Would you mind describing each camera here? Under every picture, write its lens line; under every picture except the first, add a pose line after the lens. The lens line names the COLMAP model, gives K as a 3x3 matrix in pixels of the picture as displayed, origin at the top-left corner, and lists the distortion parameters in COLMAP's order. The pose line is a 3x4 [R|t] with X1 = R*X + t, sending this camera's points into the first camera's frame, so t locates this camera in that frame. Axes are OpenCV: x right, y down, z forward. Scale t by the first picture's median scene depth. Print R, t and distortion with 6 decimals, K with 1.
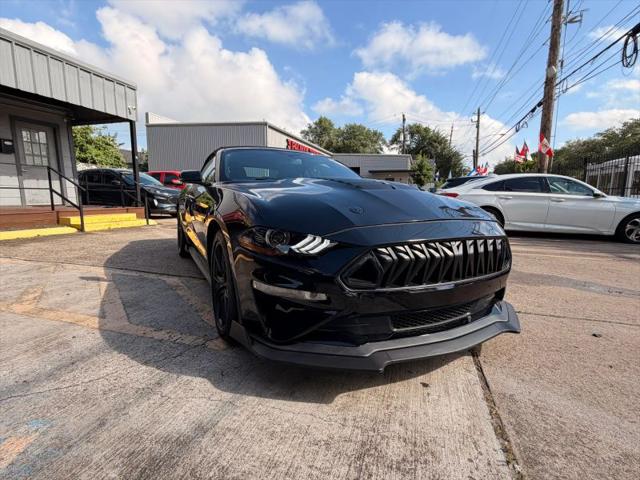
lens RADIAL K [[323.4, 0, 319.4], [0, 323.4, 241.4], [0, 0, 1]] dist [0.000784, -0.000920]
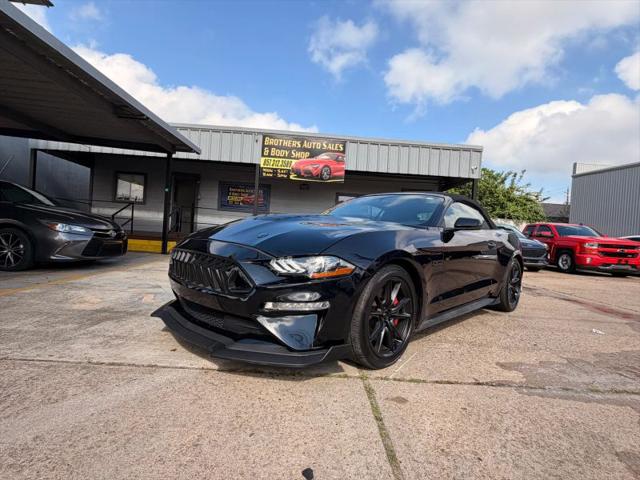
lens RADIAL K [[323.4, 0, 319.3], [0, 323.4, 241.4], [0, 0, 1]] dist [0.000784, -0.000920]
pose [[0.309831, 0.026003, -0.950436, 0.158245], [-0.188453, 0.981473, -0.034581, -0.008589], [0.931928, 0.189826, 0.308992, 0.089809]]
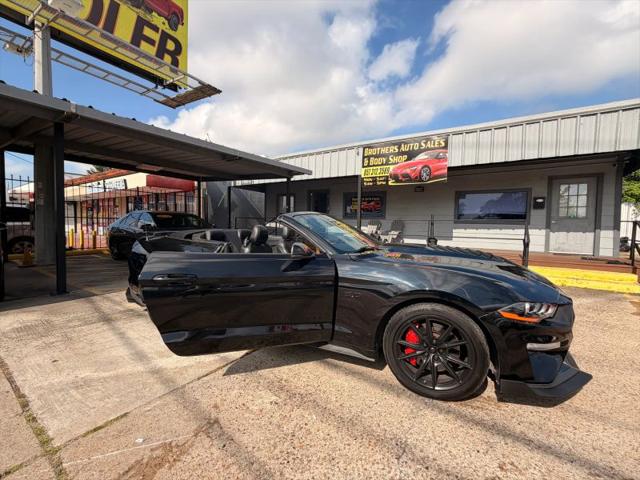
lens RADIAL K [[277.2, 0, 320.3], [0, 277.2, 240.7], [0, 0, 1]] dist [0.000046, -0.000090]
pose [[-0.303058, 0.038771, -0.952183, 0.112851], [-0.155232, 0.983819, 0.089466, -0.050625], [0.940244, 0.174922, -0.292136, 0.231771]]
